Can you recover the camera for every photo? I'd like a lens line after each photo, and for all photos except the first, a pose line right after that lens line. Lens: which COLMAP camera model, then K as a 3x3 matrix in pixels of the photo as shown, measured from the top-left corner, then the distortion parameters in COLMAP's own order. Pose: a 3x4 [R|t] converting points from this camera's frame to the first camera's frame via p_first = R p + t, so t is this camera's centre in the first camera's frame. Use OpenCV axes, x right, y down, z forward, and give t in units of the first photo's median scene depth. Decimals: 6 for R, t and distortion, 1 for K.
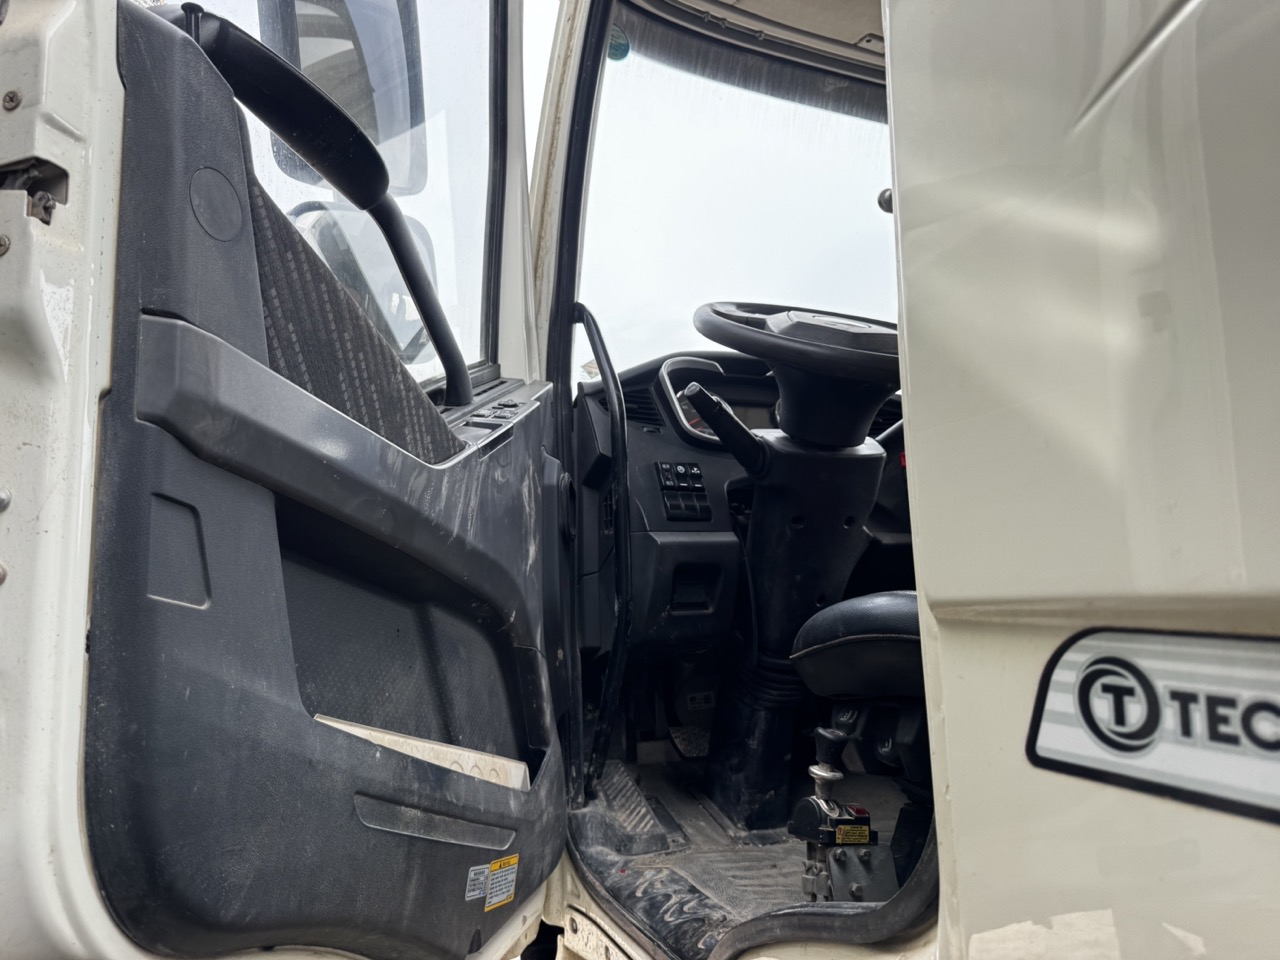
lens RADIAL K [[888.3, 0, 640.0], [0, 888.3, 480.0], [0, 0, 1]] dist [0.057374, -0.000913]
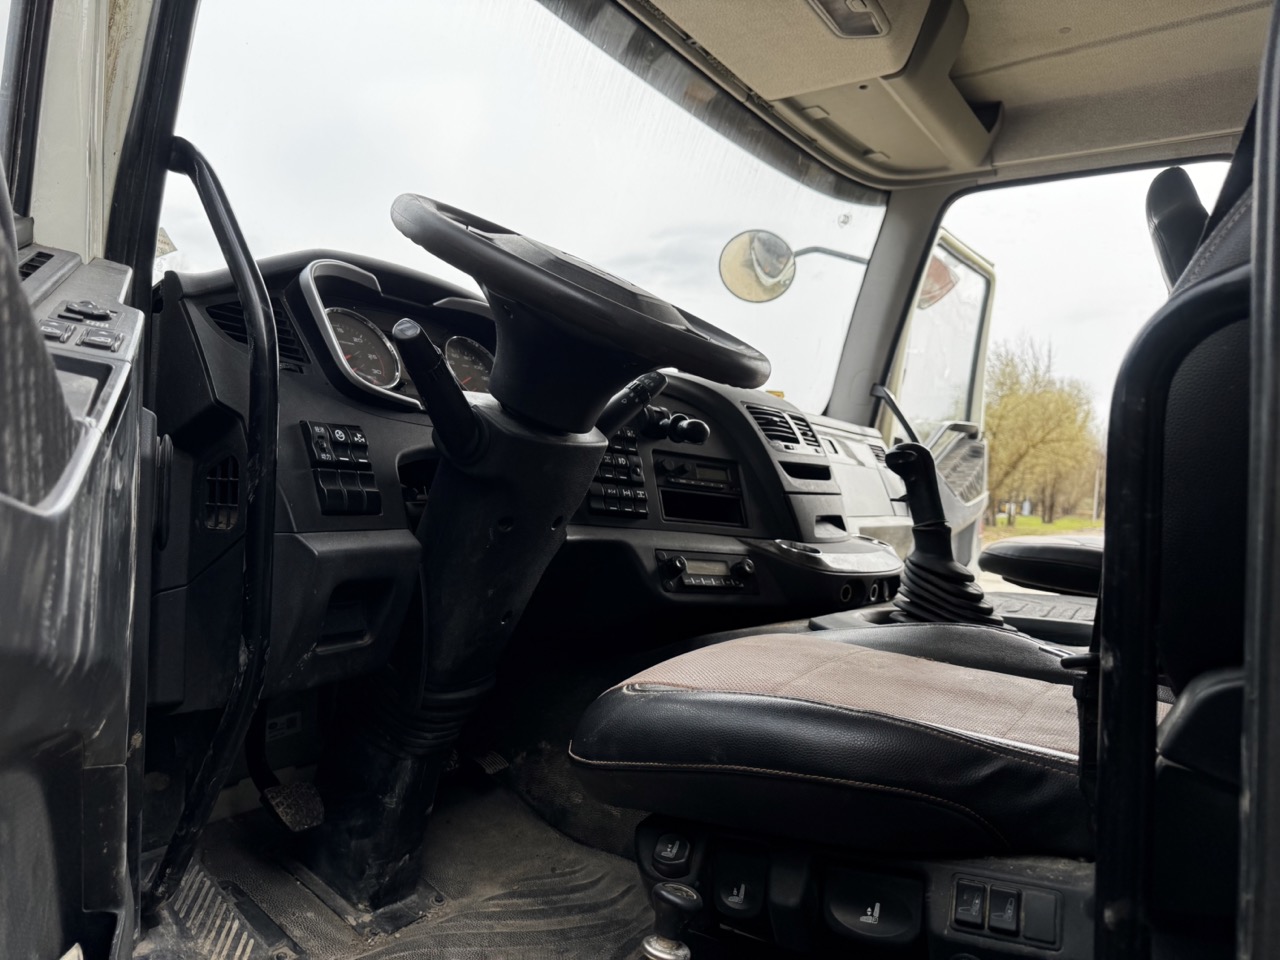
lens RADIAL K [[905.0, 0, 641.3], [0, 905.0, 499.1], [0, 0, 1]] dist [0.004165, -0.003699]
pose [[0.831570, 0.047535, 0.553382, -0.136720], [-0.116260, 0.989157, 0.089737, -0.050763], [-0.543116, -0.138959, 0.828080, 0.304587]]
